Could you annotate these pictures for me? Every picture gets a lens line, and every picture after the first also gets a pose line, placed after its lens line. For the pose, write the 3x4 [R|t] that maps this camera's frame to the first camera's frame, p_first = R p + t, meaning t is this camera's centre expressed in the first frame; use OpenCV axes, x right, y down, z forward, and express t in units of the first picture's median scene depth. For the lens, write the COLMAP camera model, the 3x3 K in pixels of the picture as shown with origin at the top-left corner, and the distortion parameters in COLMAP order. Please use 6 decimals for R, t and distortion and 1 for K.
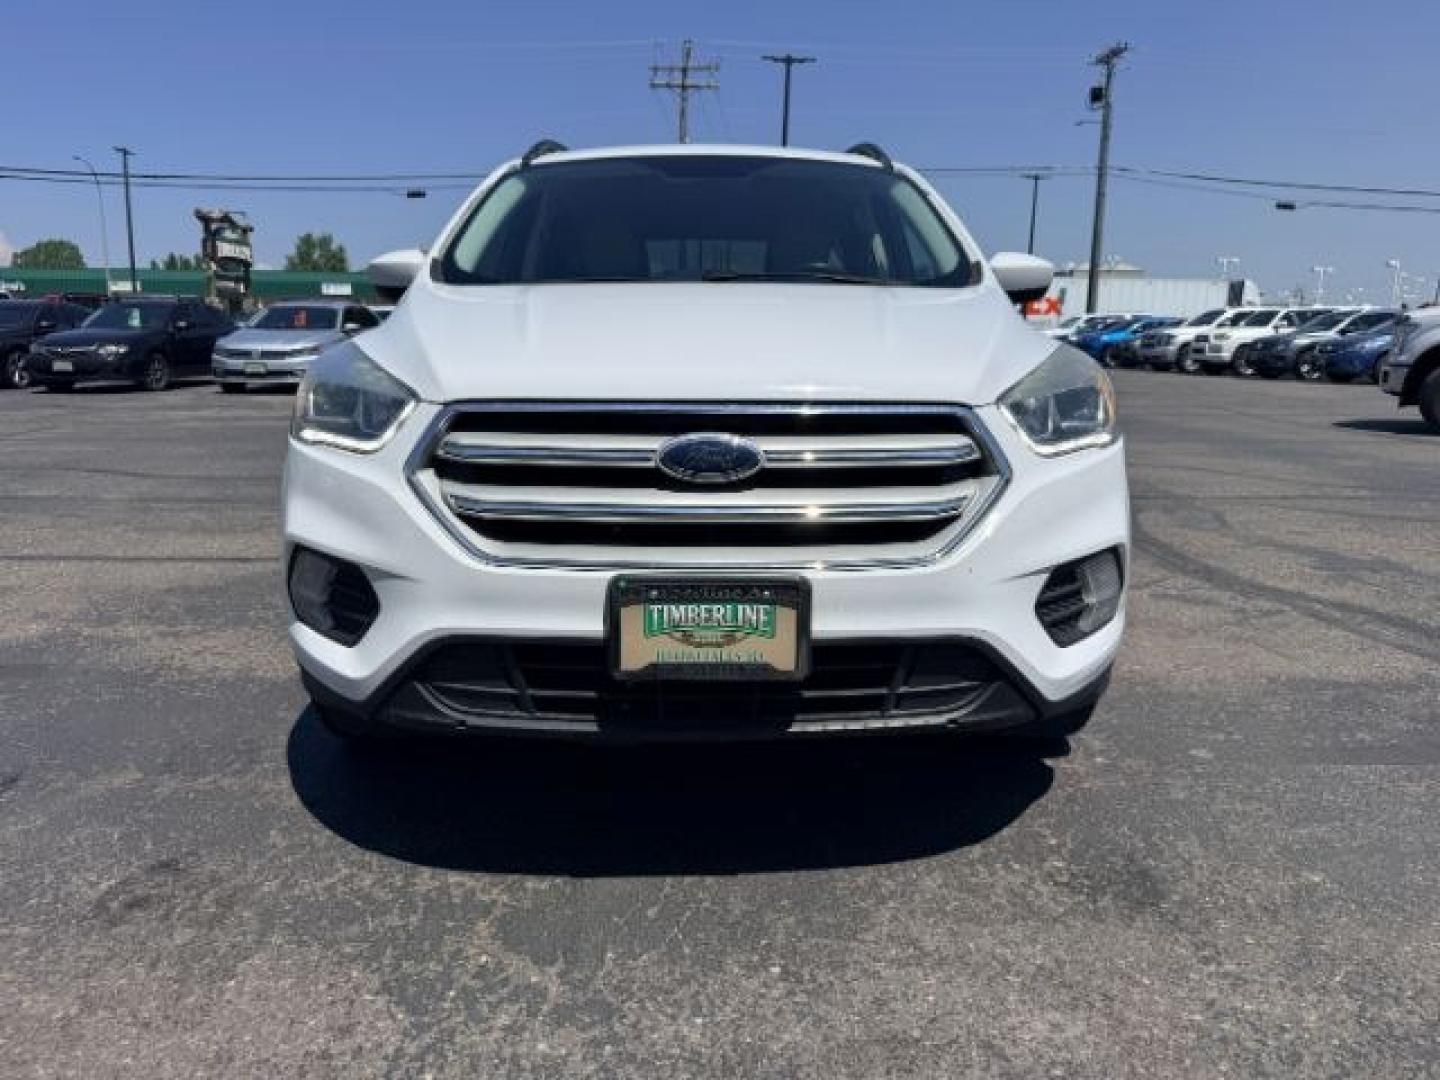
lens RADIAL K [[1032.6, 0, 720.8], [0, 1032.6, 533.2], [0, 0, 1]] dist [0.024059, -0.034935]
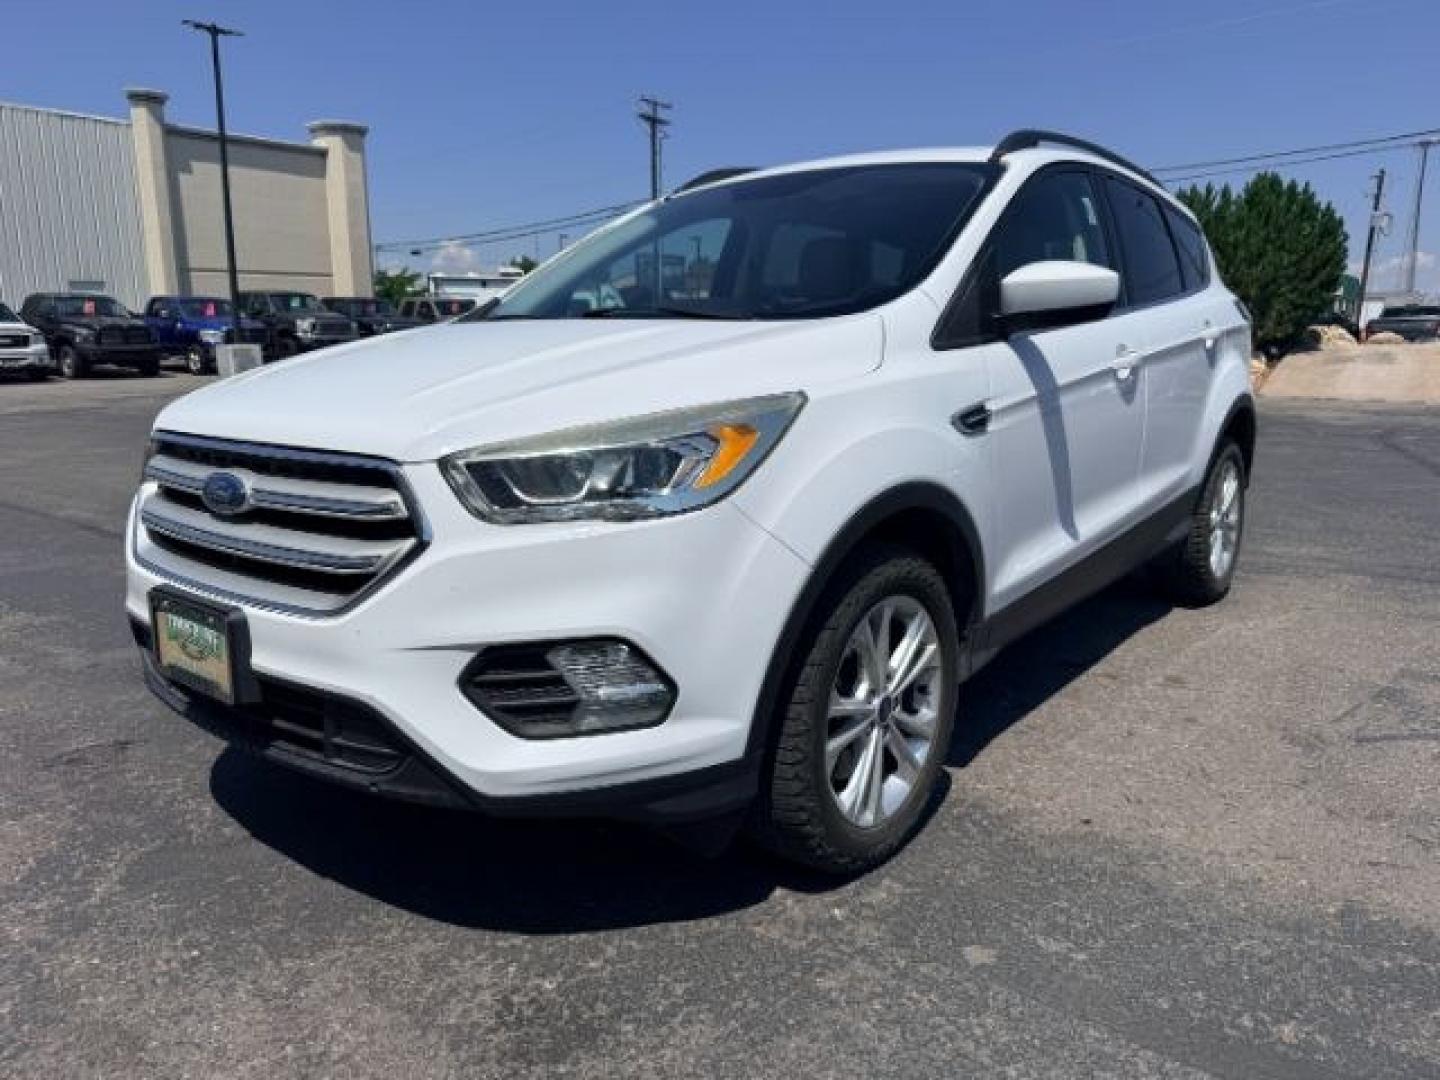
lens RADIAL K [[1032.6, 0, 728.0], [0, 1032.6, 531.7], [0, 0, 1]] dist [0.024059, -0.034935]
pose [[0.761722, 0.105265, -0.639296, 1.049136], [-0.105644, 0.993687, 0.037743, -0.122325], [0.639233, 0.038788, 0.768034, 0.443060]]
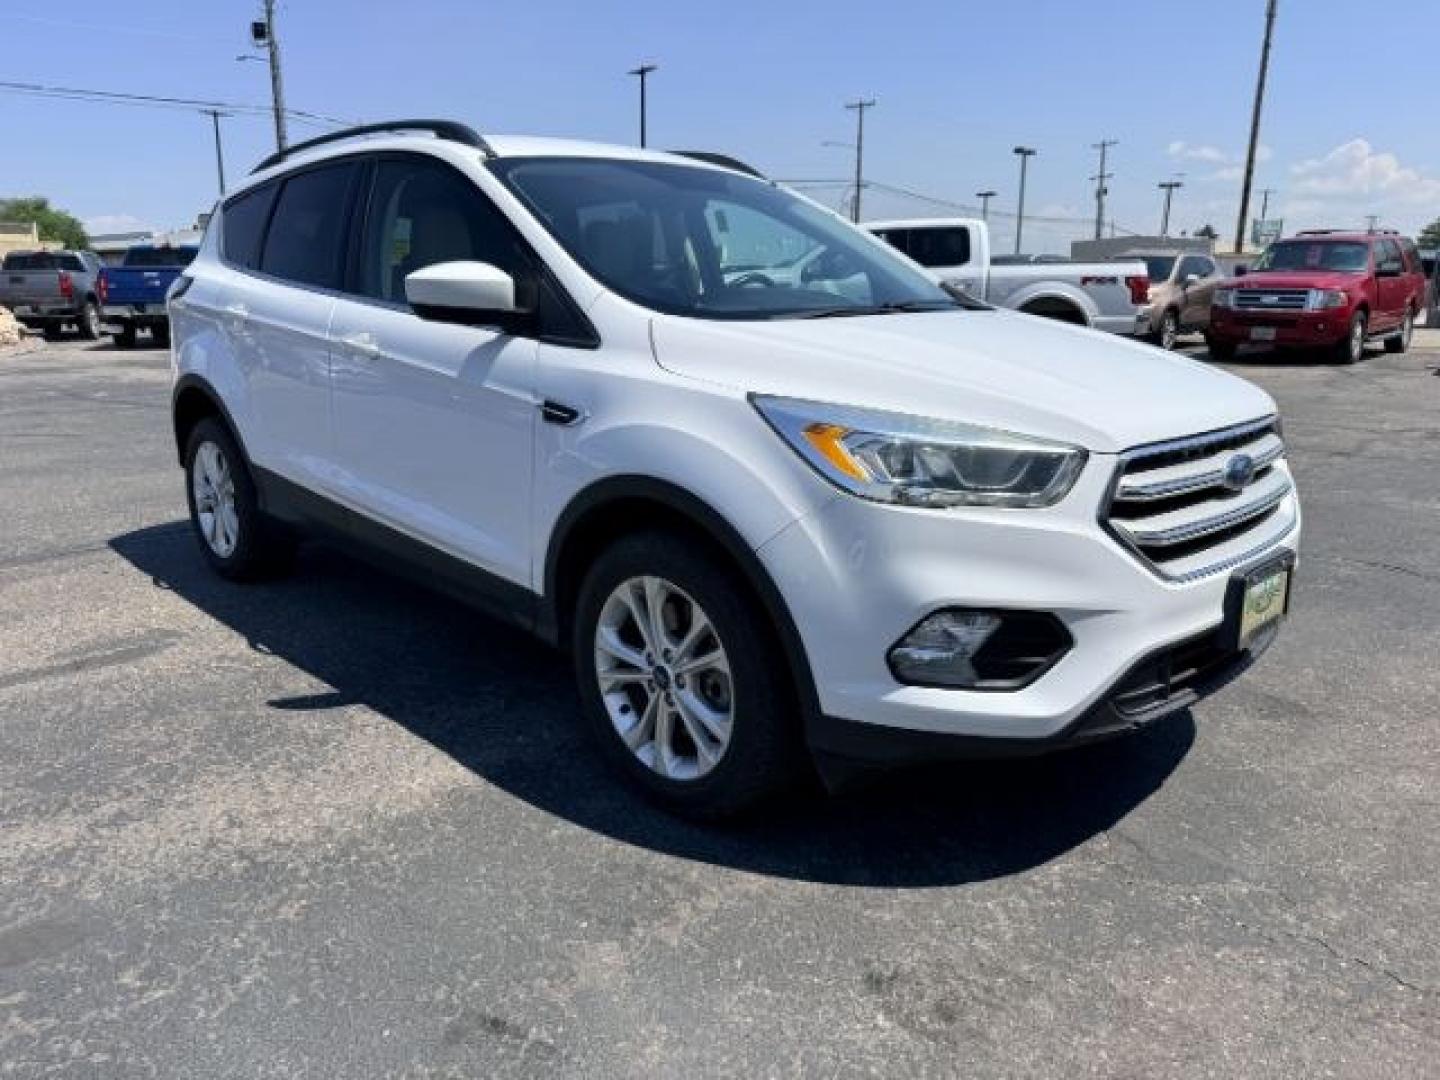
lens RADIAL K [[1032.6, 0, 732.4], [0, 1032.6, 542.3], [0, 0, 1]] dist [0.024059, -0.034935]
pose [[0.708430, -0.168435, 0.685388, -1.280915], [0.128444, 0.985657, 0.109465, -0.195708], [-0.693995, 0.010486, 0.719903, 0.451905]]
